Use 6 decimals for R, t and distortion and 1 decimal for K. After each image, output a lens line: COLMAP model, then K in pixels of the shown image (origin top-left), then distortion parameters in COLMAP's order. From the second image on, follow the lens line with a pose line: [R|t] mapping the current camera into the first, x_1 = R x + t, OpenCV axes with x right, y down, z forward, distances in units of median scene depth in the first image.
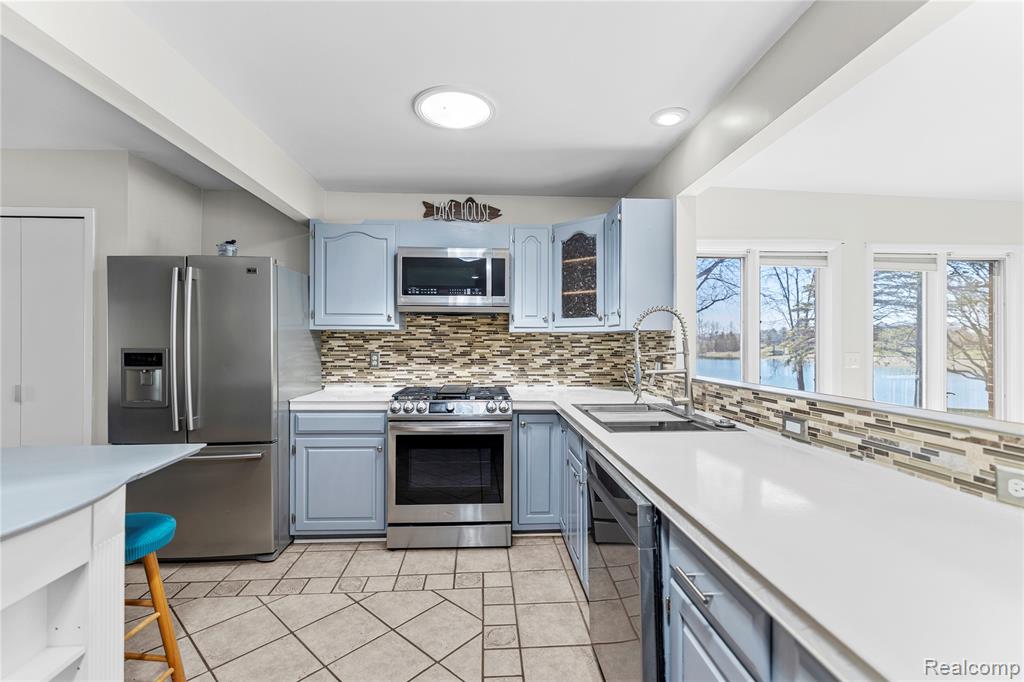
lens RADIAL K [[449.4, 0, 516.5], [0, 449.4, 343.1], [0, 0, 1]] dist [0.004403, 0.003100]
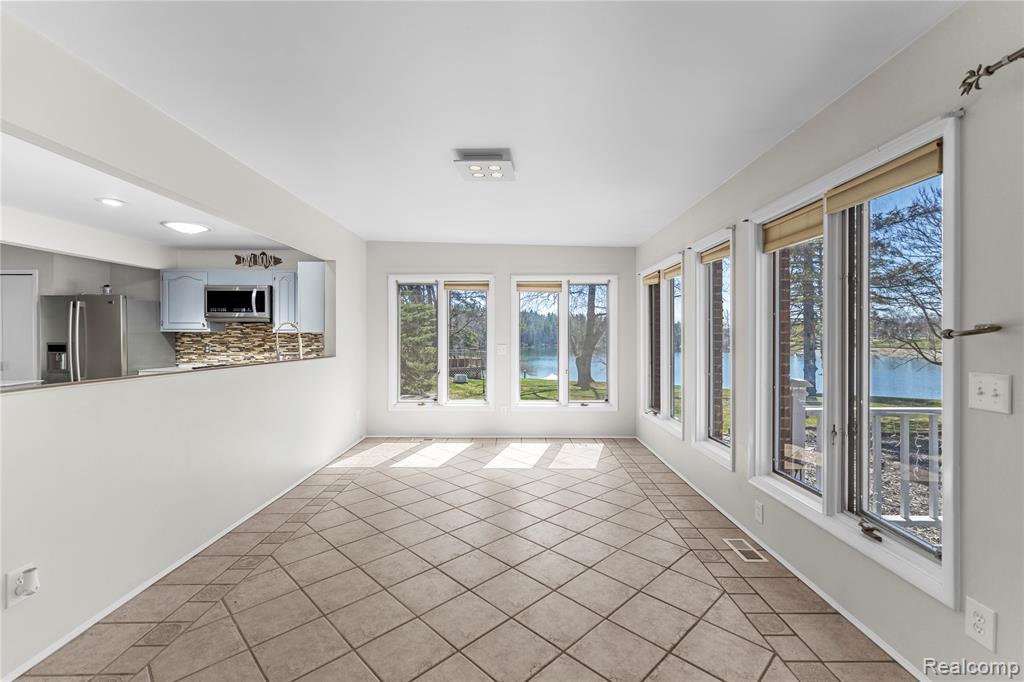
lens RADIAL K [[449.4, 0, 512.4], [0, 449.4, 336.0], [0, 0, 1]] dist [0.004403, 0.003100]
pose [[0.997620, -0.002947, -0.068894, 0.942733], [0.002845, 0.999995, -0.001573, -0.006127], [0.068898, 0.001374, 0.997623, -0.607733]]
